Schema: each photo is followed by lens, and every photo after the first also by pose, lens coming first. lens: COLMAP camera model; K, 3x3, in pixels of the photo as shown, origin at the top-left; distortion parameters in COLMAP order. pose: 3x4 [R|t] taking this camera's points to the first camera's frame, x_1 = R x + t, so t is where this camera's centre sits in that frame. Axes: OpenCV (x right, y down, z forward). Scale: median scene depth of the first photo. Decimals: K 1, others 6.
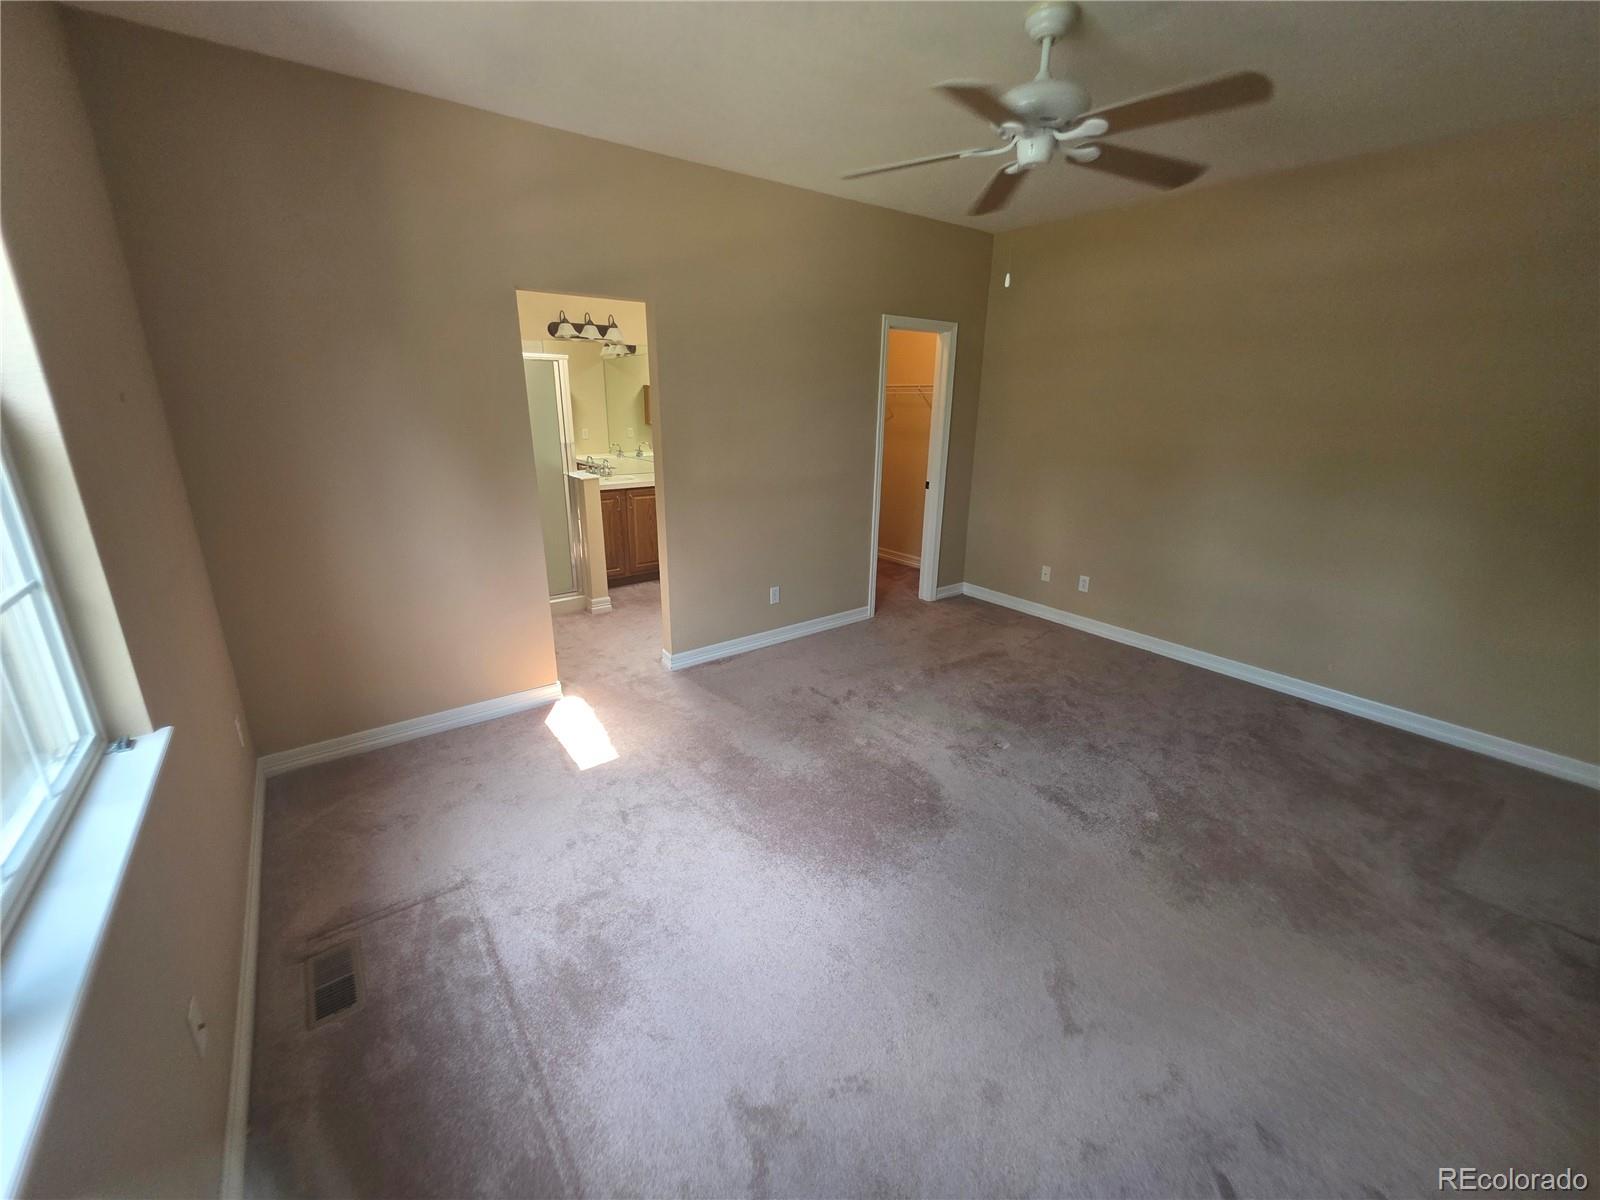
lens RADIAL K [[644.6, 0, 788.9], [0, 644.6, 587.0], [0, 0, 1]] dist [-0.000667, -0.000287]
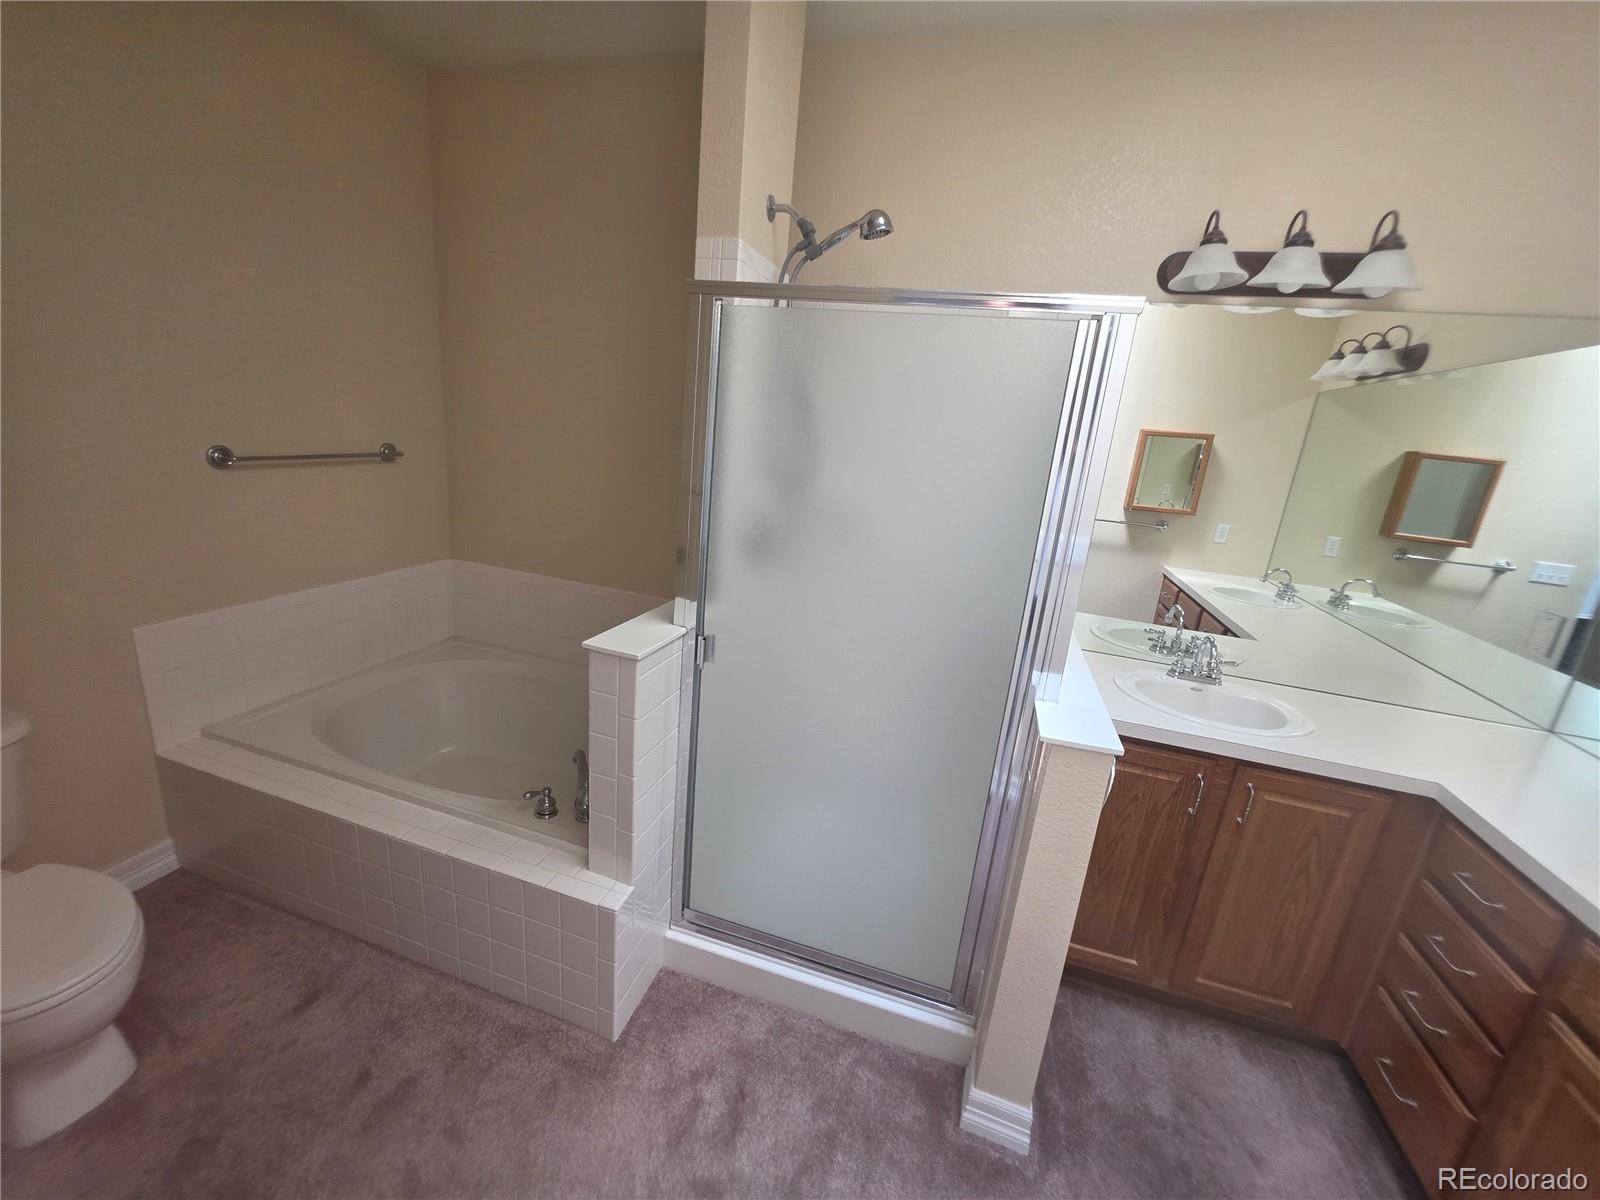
lens RADIAL K [[644.6, 0, 786.0], [0, 644.6, 591.5], [0, 0, 1]] dist [-0.000667, -0.000287]
pose [[0.582494, 0.253059, -0.772439, -0.235872], [-0.310190, 0.947590, 0.076527, -0.268626], [0.751321, 0.195027, 0.630461, 0.913913]]
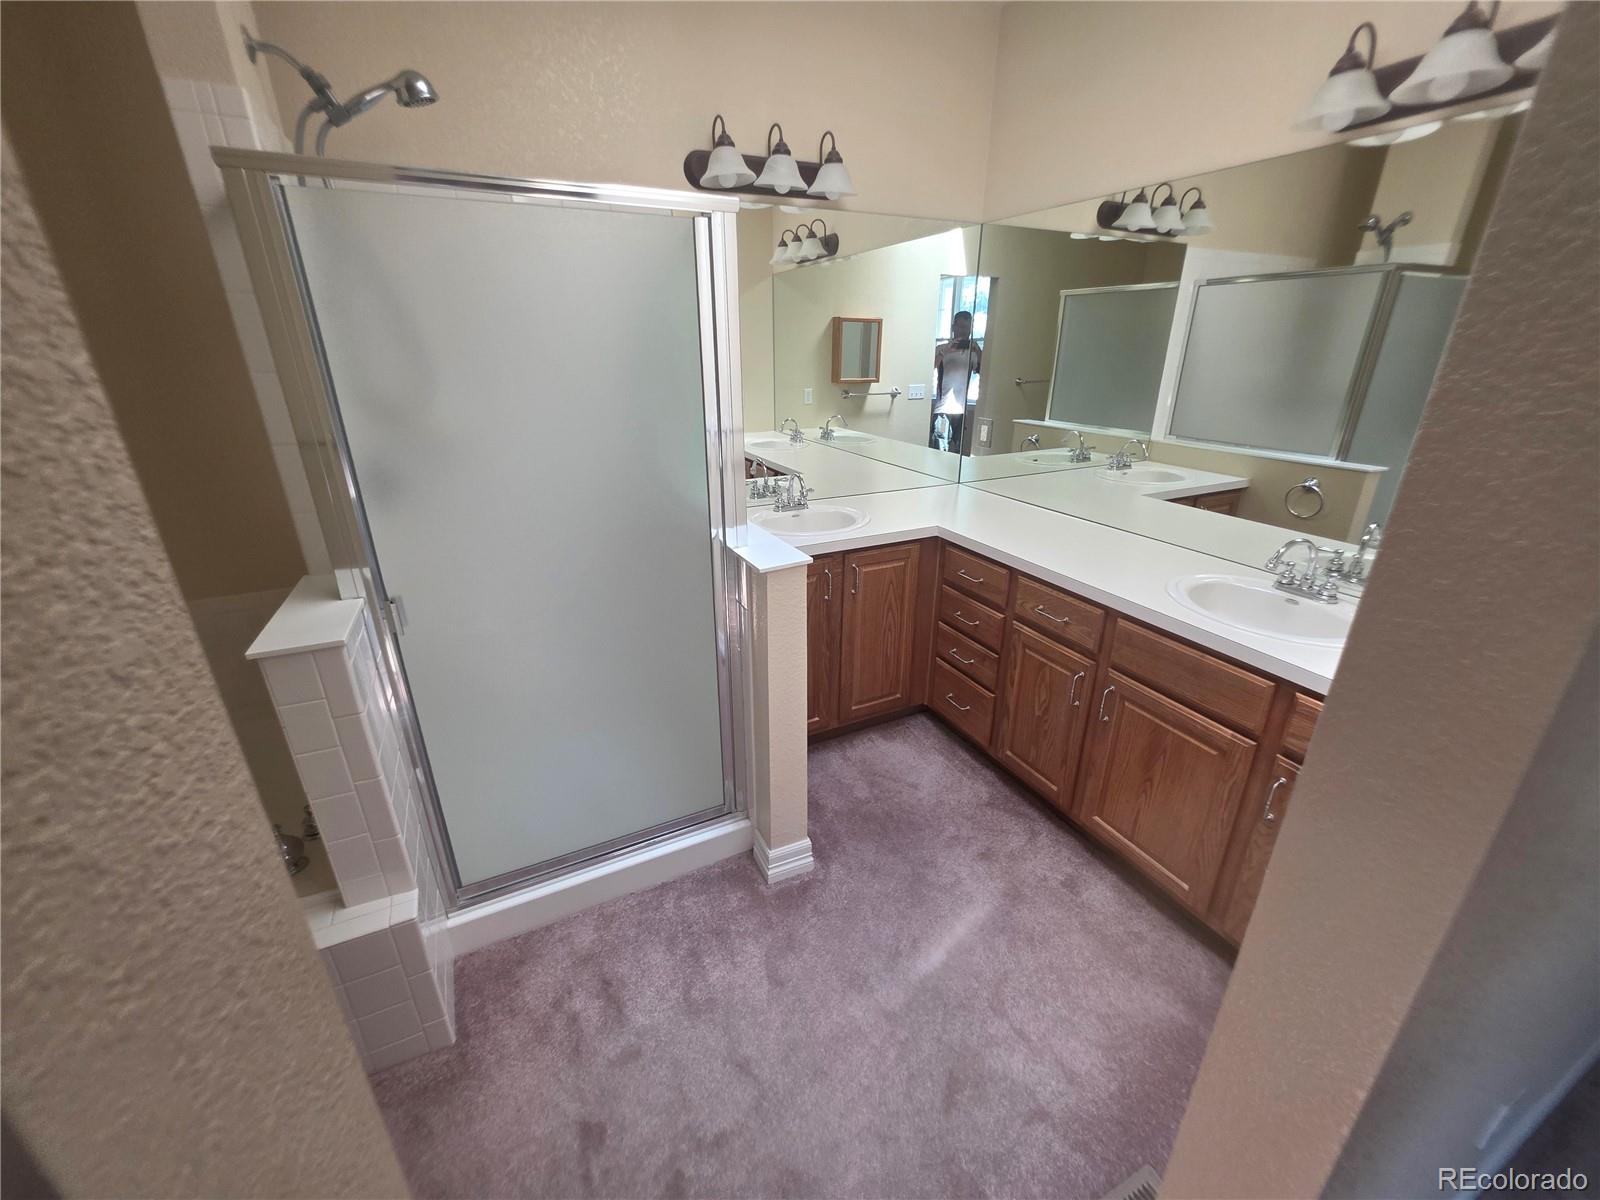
lens RADIAL K [[644.6, 0, 795.5], [0, 644.6, 593.2], [0, 0, 1]] dist [-0.000667, -0.000287]
pose [[0.982544, 0.059227, -0.176349, -0.301775], [-0.043610, 0.994882, 0.091153, -0.235810], [0.180845, -0.081872, 0.980098, 0.822596]]
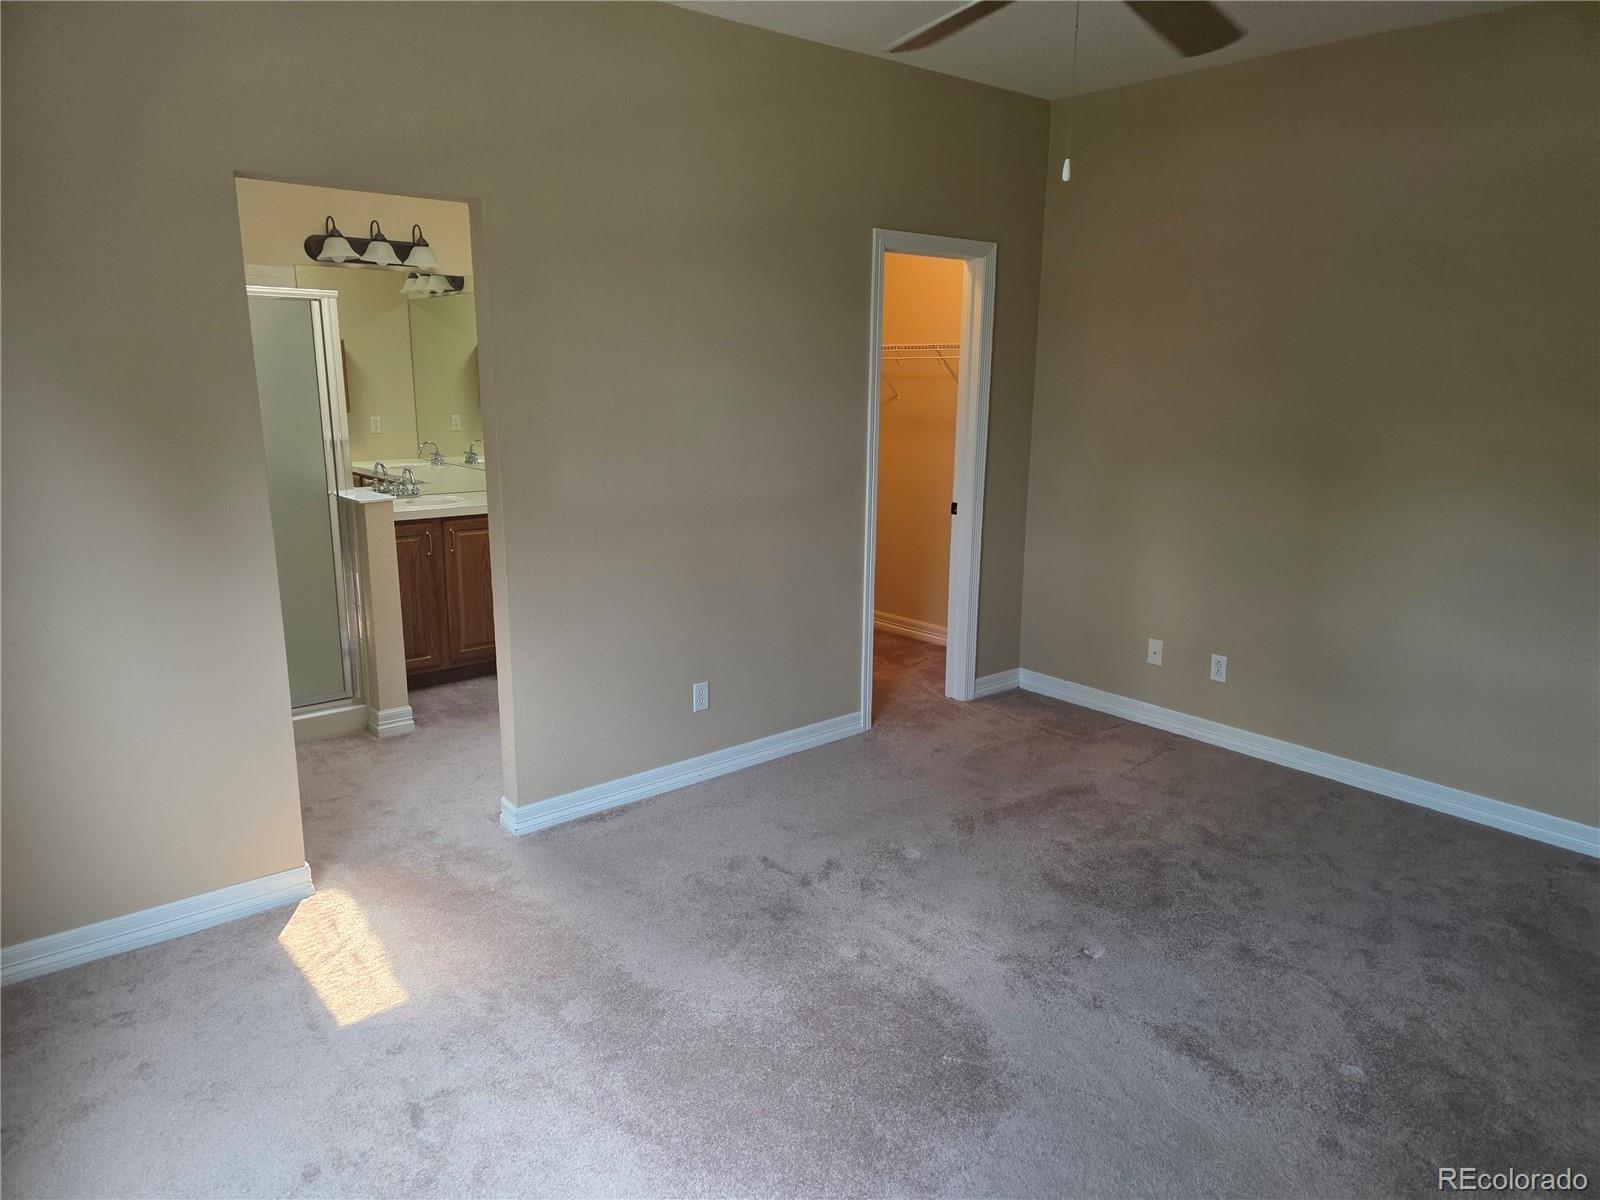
lens RADIAL K [[1080.4, 0, 802.8], [0, 1080.4, 594.7], [0, 0, 1]] dist [0.057000, -0.053383]
pose [[0.997950, -0.014661, 0.062289, 0.013318], [0.019450, 0.996843, -0.076980, -0.002785], [-0.060963, 0.078033, 0.995085, 0.016825]]
